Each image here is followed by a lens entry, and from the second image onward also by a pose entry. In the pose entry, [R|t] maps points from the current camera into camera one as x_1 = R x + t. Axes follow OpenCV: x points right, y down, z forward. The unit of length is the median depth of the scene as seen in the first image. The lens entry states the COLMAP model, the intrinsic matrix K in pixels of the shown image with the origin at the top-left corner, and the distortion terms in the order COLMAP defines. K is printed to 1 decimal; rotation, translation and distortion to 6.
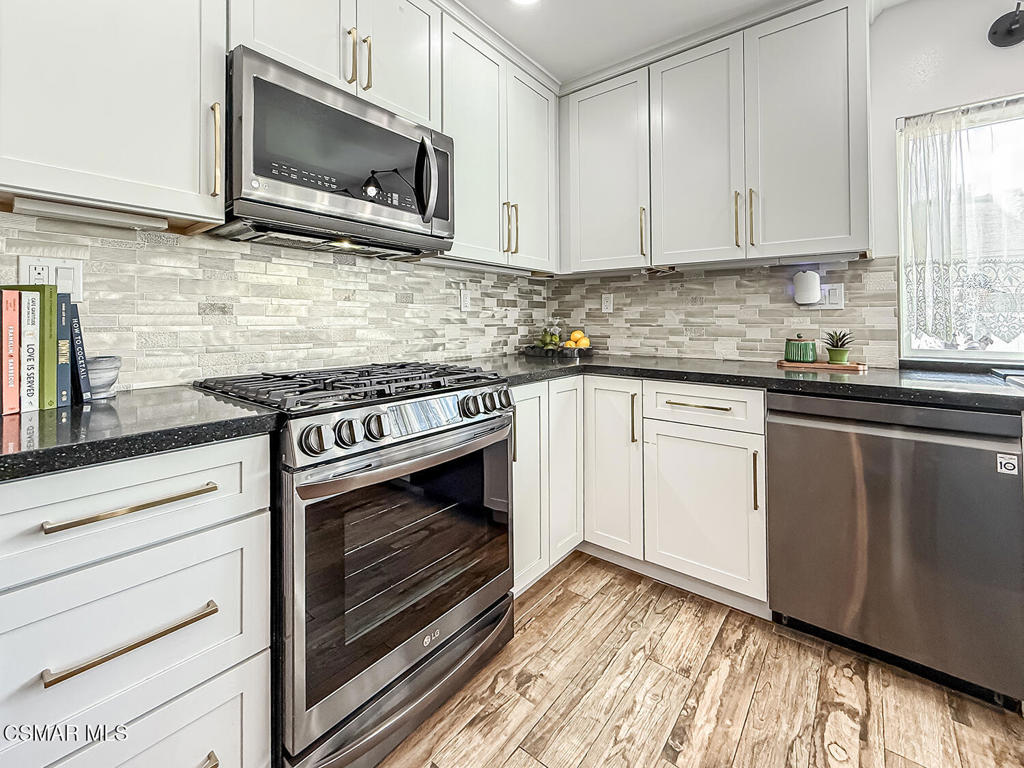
lens RADIAL K [[446.5, 0, 511.6], [0, 446.5, 308.9], [0, 0, 1]] dist [-0.001648, -0.000235]
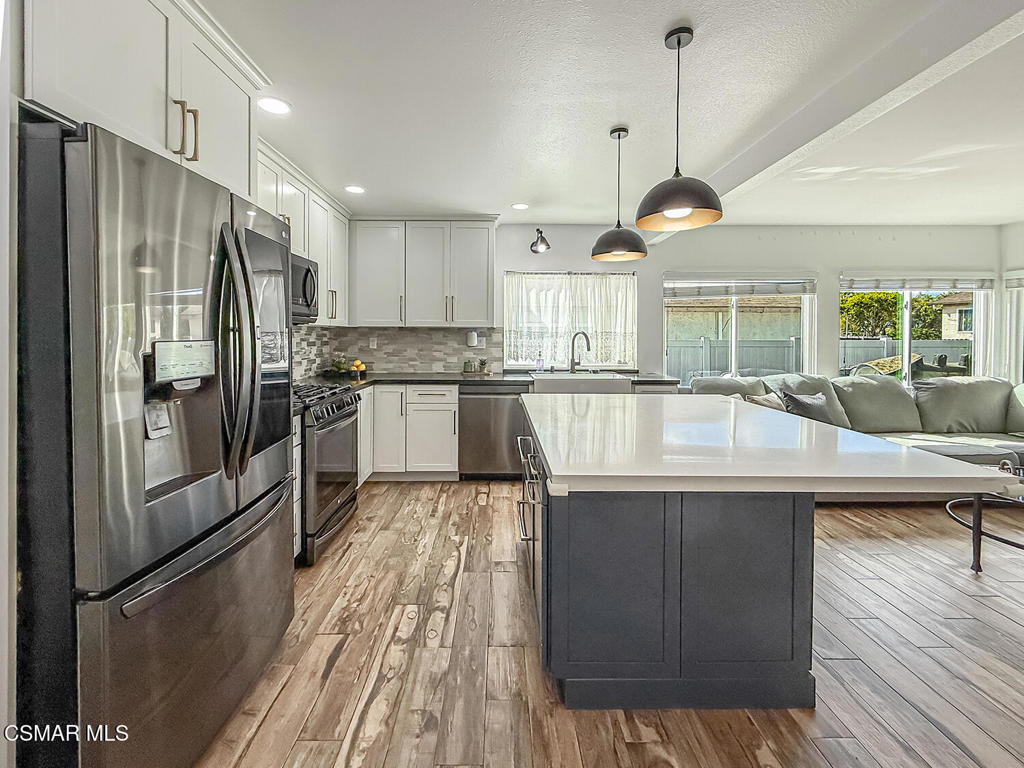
lens RADIAL K [[426.9, 0, 509.9], [0, 426.9, 346.1], [0, 0, 1]] dist [0.000052, 0.000026]
pose [[0.767762, -0.015057, 0.640558, -0.591386], [-0.019998, 0.998674, 0.047444, -0.123440], [-0.640423, -0.049236, 0.766442, -0.801195]]
